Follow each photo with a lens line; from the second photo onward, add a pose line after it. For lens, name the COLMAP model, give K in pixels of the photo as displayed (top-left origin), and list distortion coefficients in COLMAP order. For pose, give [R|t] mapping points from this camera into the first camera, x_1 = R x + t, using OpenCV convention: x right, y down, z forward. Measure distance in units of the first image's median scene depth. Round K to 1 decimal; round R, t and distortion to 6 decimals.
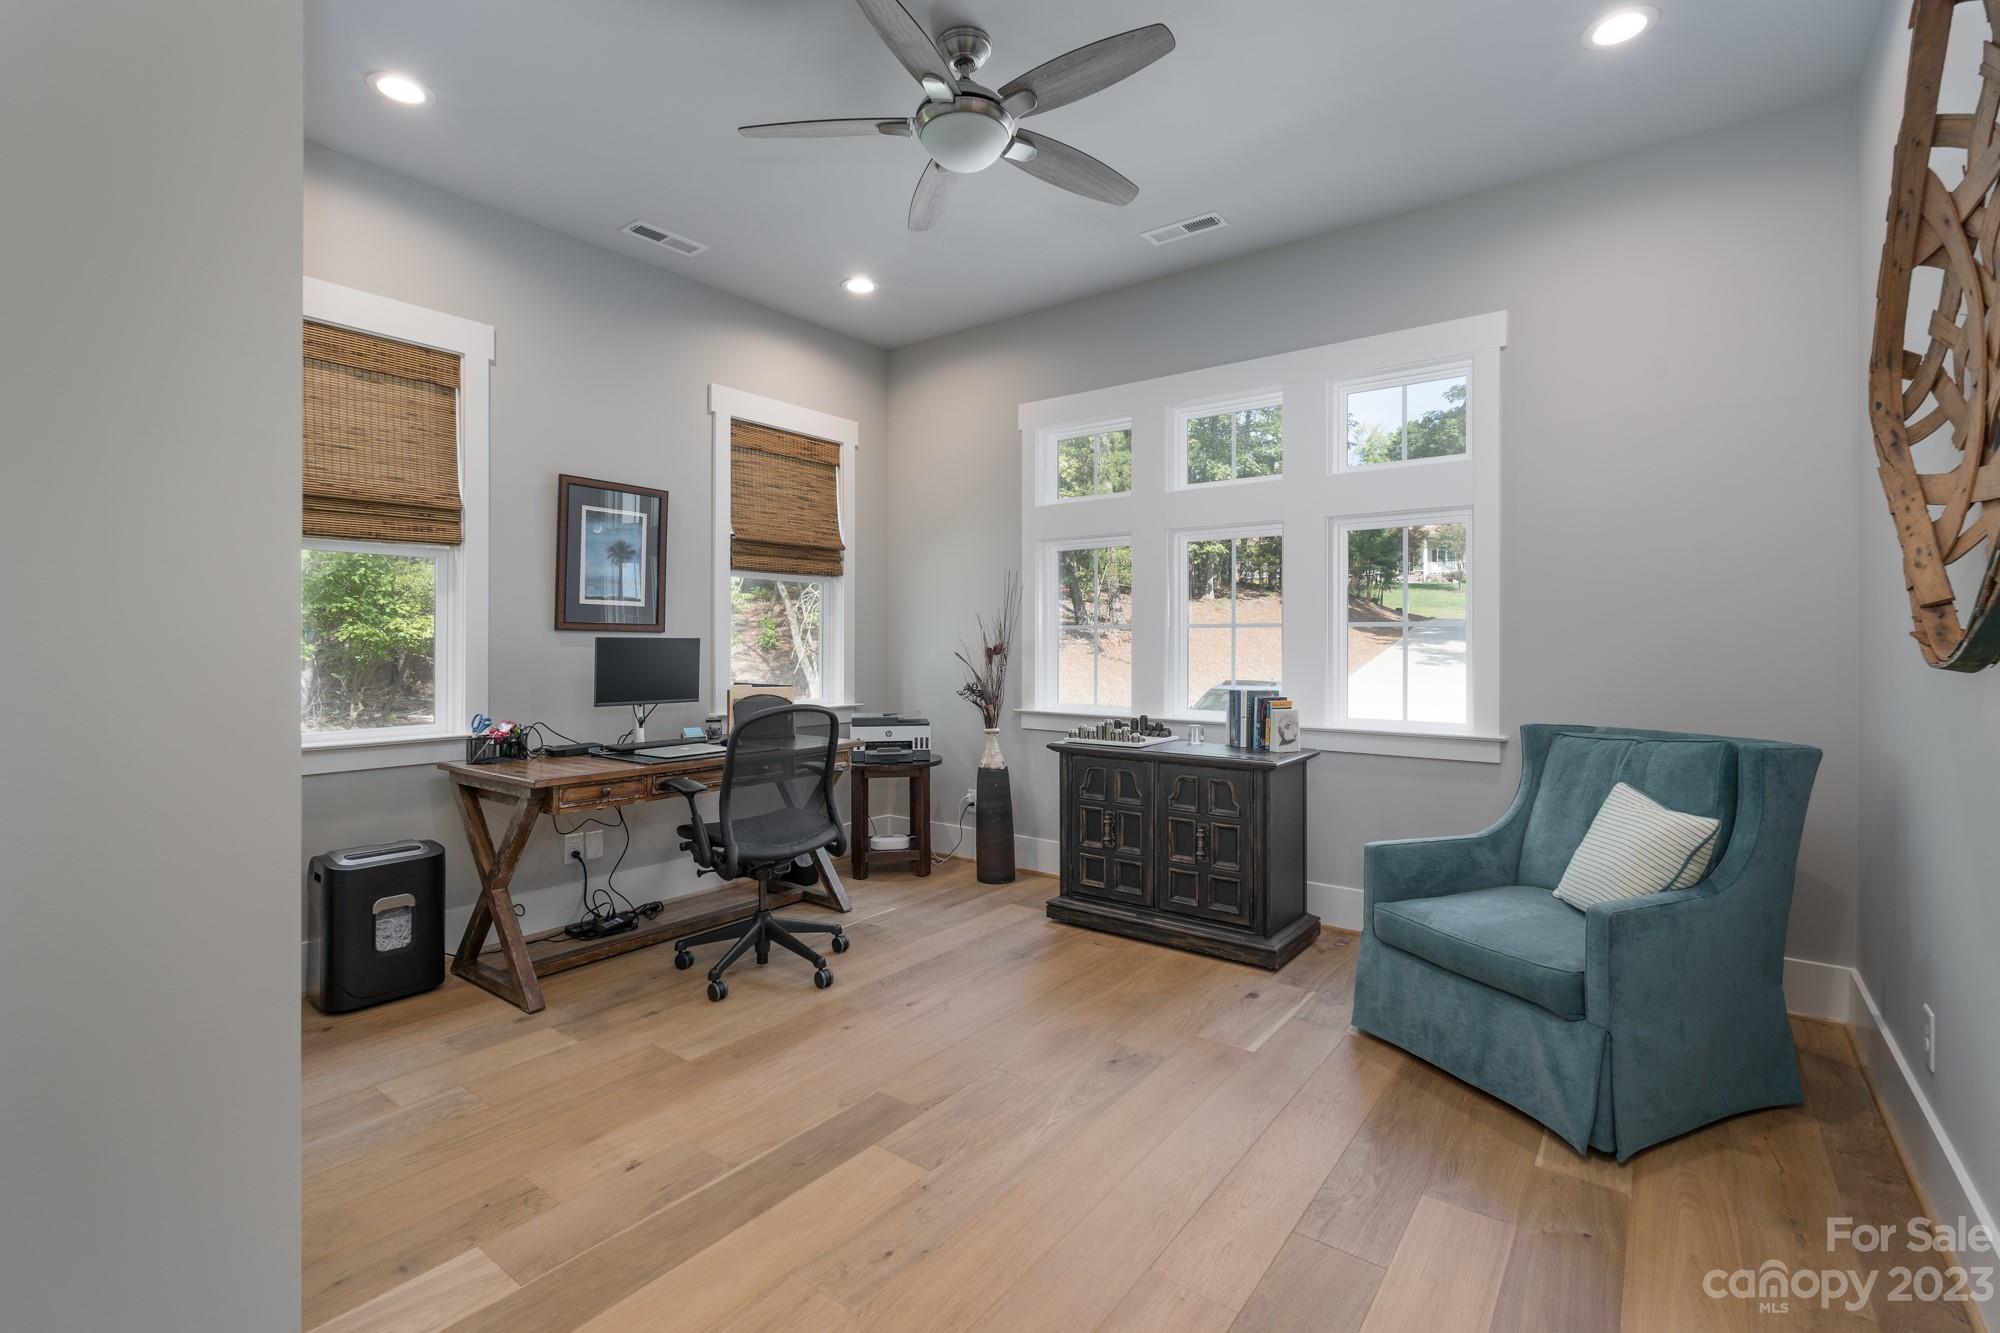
lens RADIAL K [[904.7, 0, 986.7], [0, 904.7, 636.1], [0, 0, 1]] dist [0.001080, -0.000104]
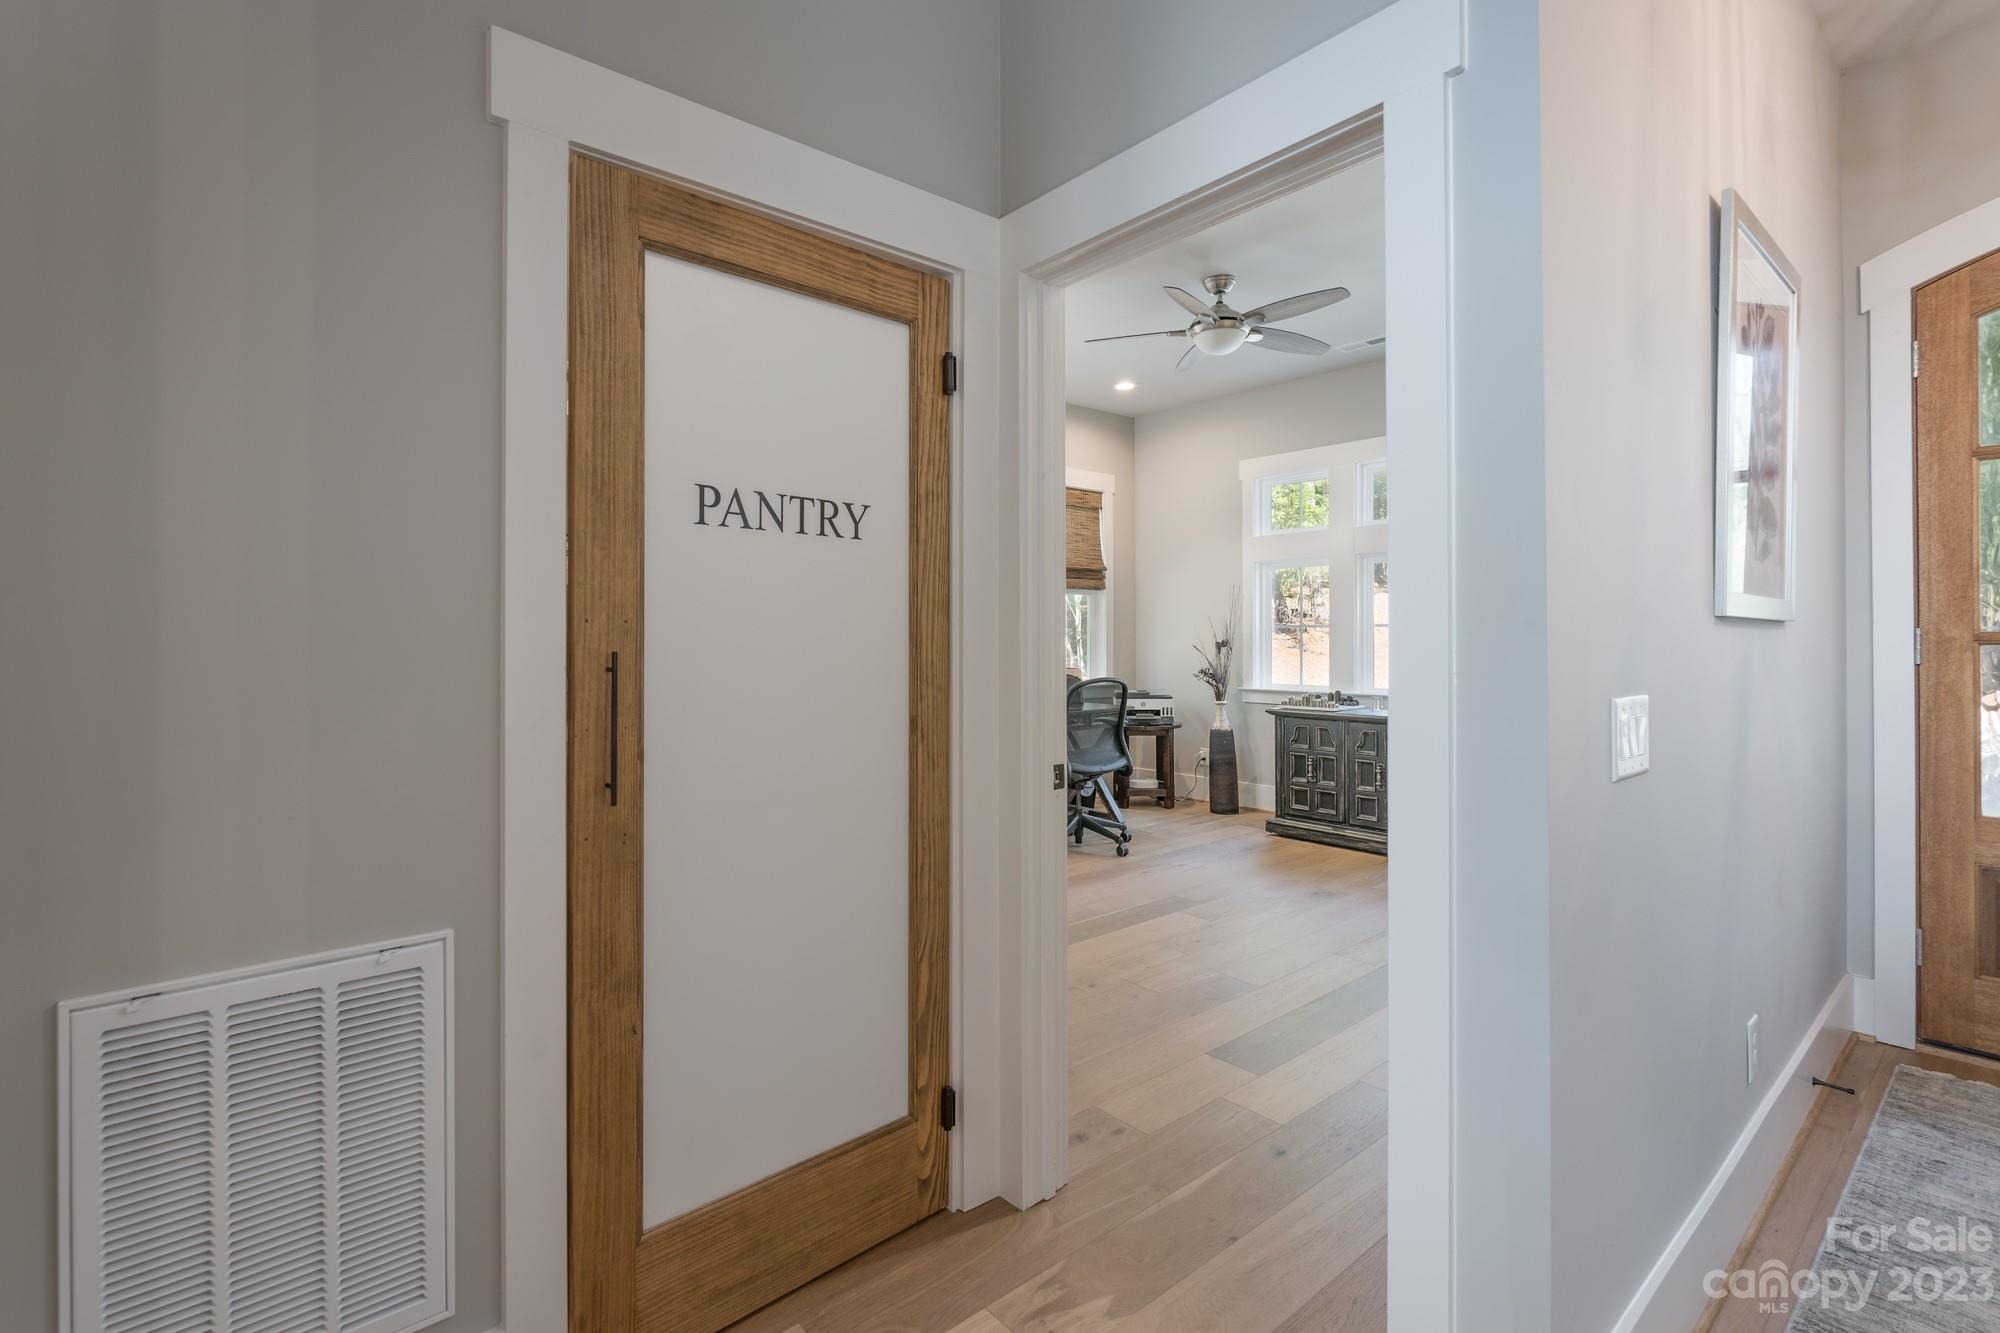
lens RADIAL K [[904.7, 0, 986.7], [0, 904.7, 636.1], [0, 0, 1]] dist [0.001080, -0.000104]
pose [[0.978112, -0.004137, -0.208037, -0.056801], [0.005278, 0.999974, 0.004930, -0.004532], [0.208012, -0.005920, 0.978108, -0.416400]]
